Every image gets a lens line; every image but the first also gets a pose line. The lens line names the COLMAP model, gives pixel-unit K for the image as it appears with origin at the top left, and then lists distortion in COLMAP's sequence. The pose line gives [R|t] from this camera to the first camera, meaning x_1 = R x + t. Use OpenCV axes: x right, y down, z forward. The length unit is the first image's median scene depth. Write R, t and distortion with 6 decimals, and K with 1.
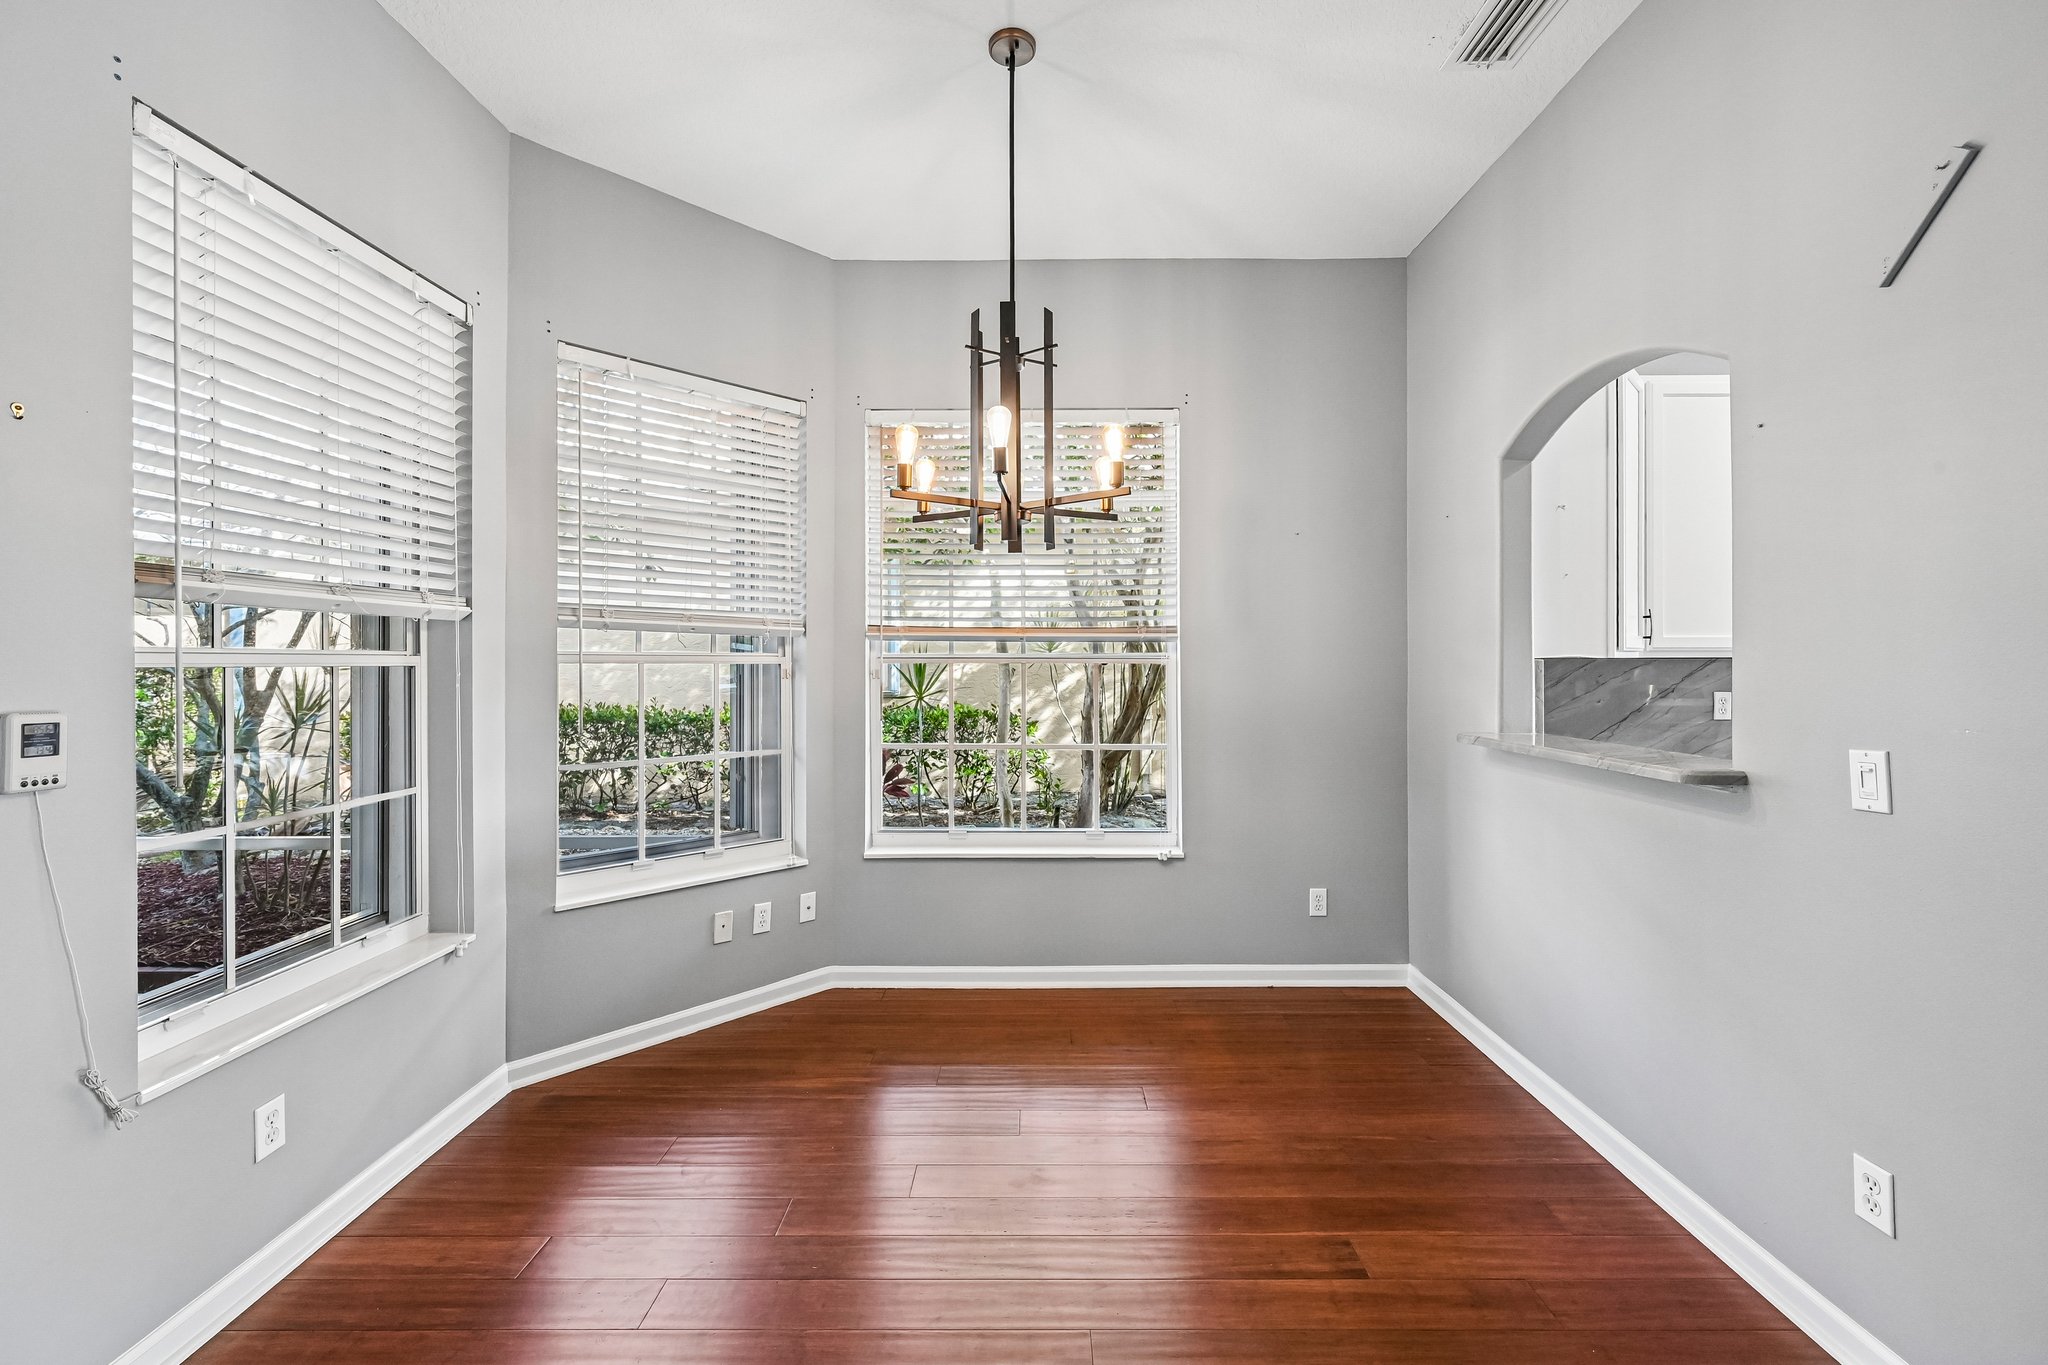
lens RADIAL K [[830.5, 0, 1035.0], [0, 830.5, 657.0], [0, 0, 1]] dist [-0.000947, -0.000007]
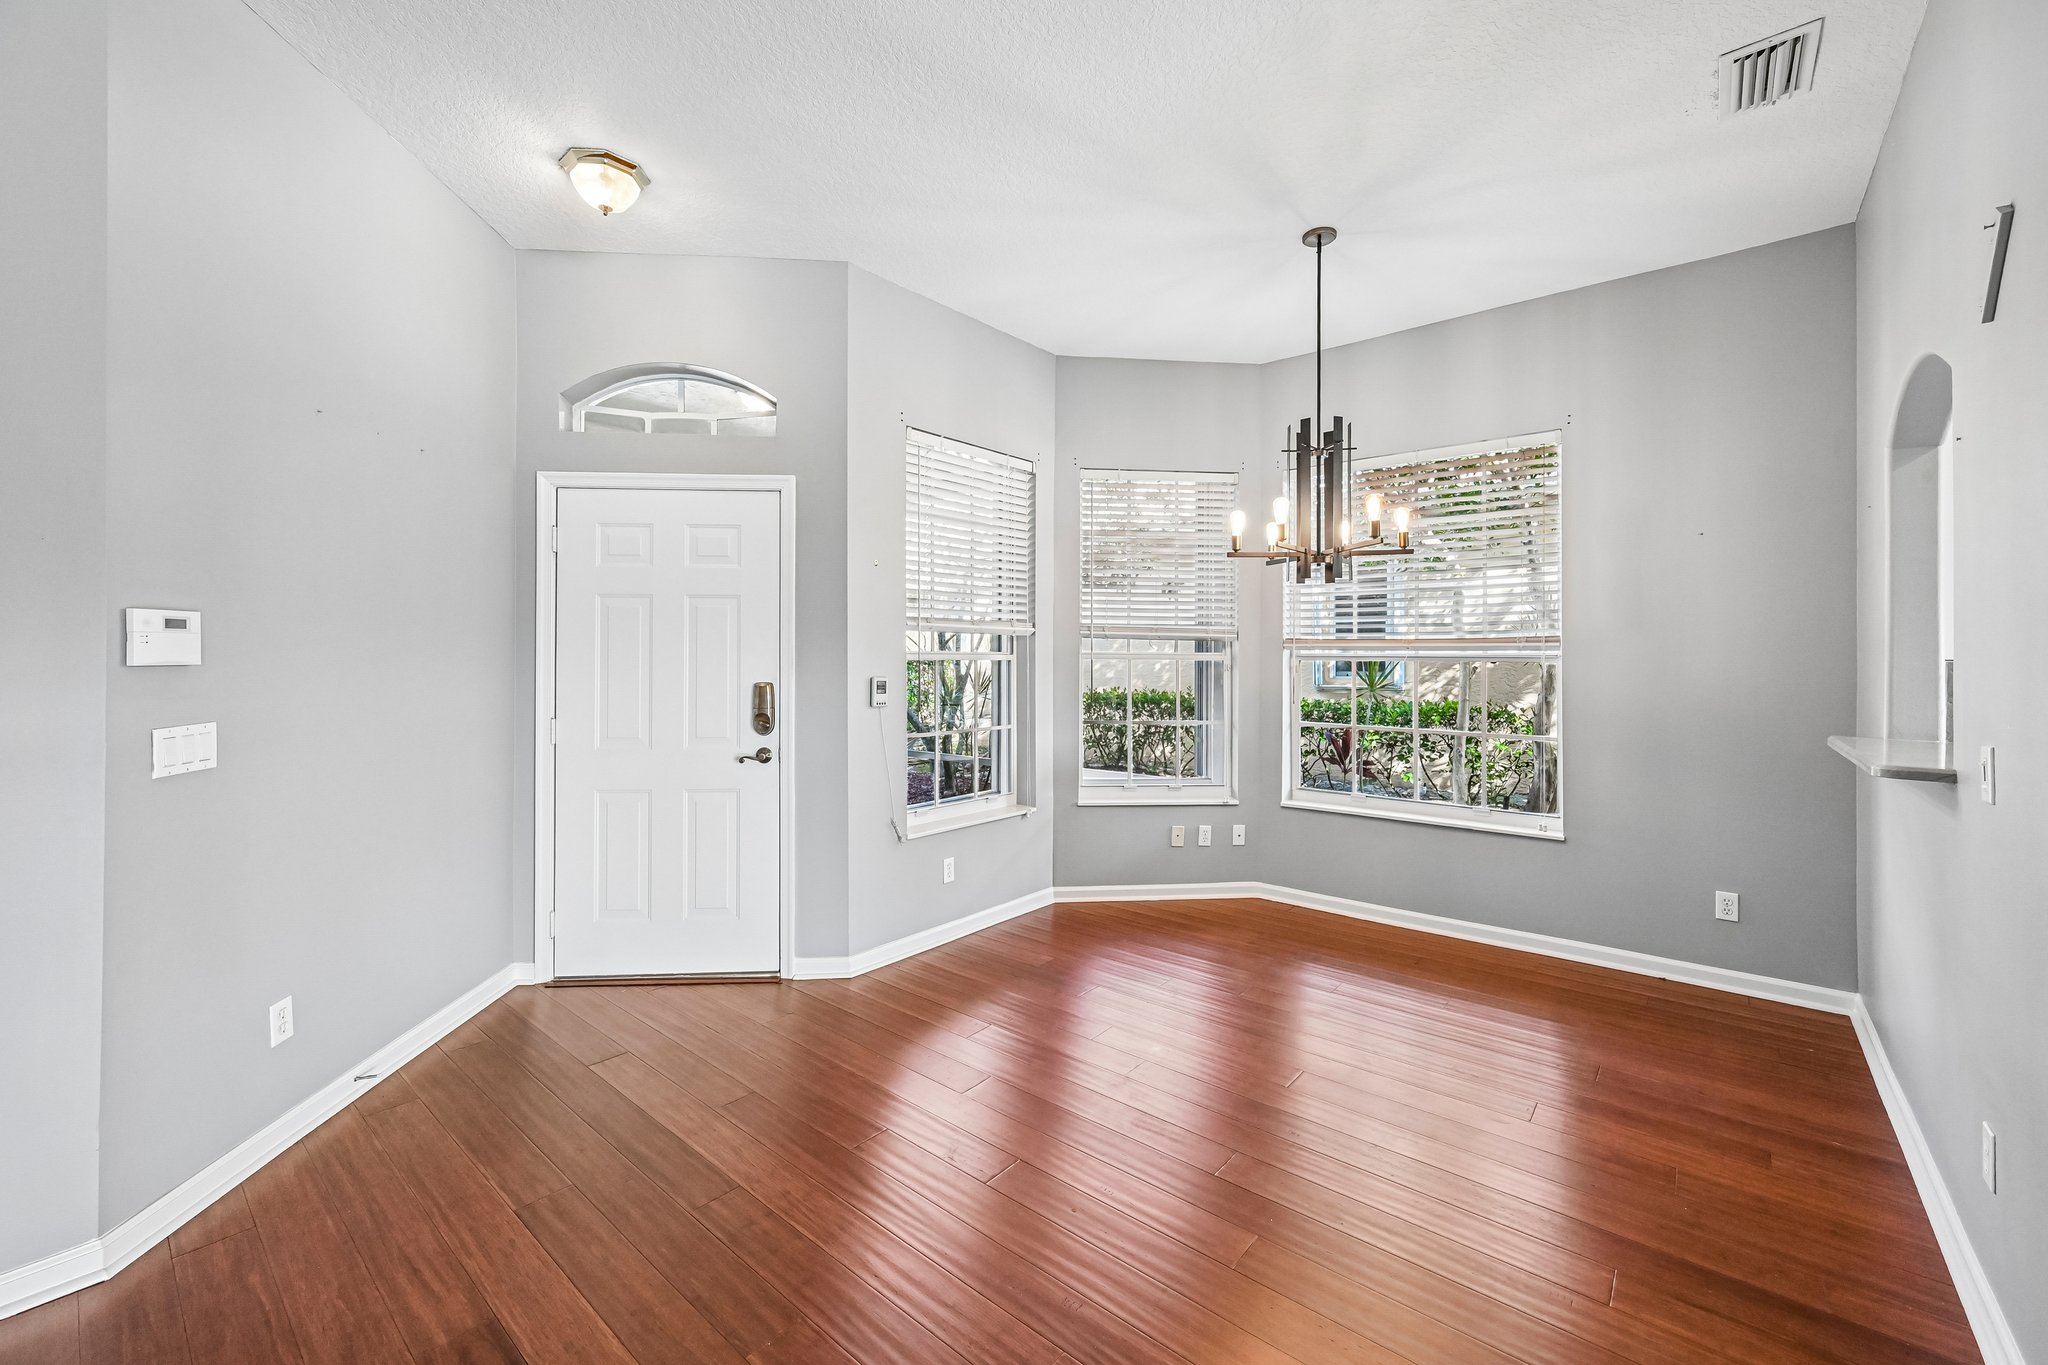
lens RADIAL K [[830.5, 0, 1035.0], [0, 830.5, 657.0], [0, 0, 1]] dist [-0.000947, -0.000007]
pose [[0.773878, 0.003854, -0.633322, 0.419066], [-0.001754, 0.999991, 0.003942, -0.003662], [0.633332, -0.001940, 0.773878, -0.360821]]
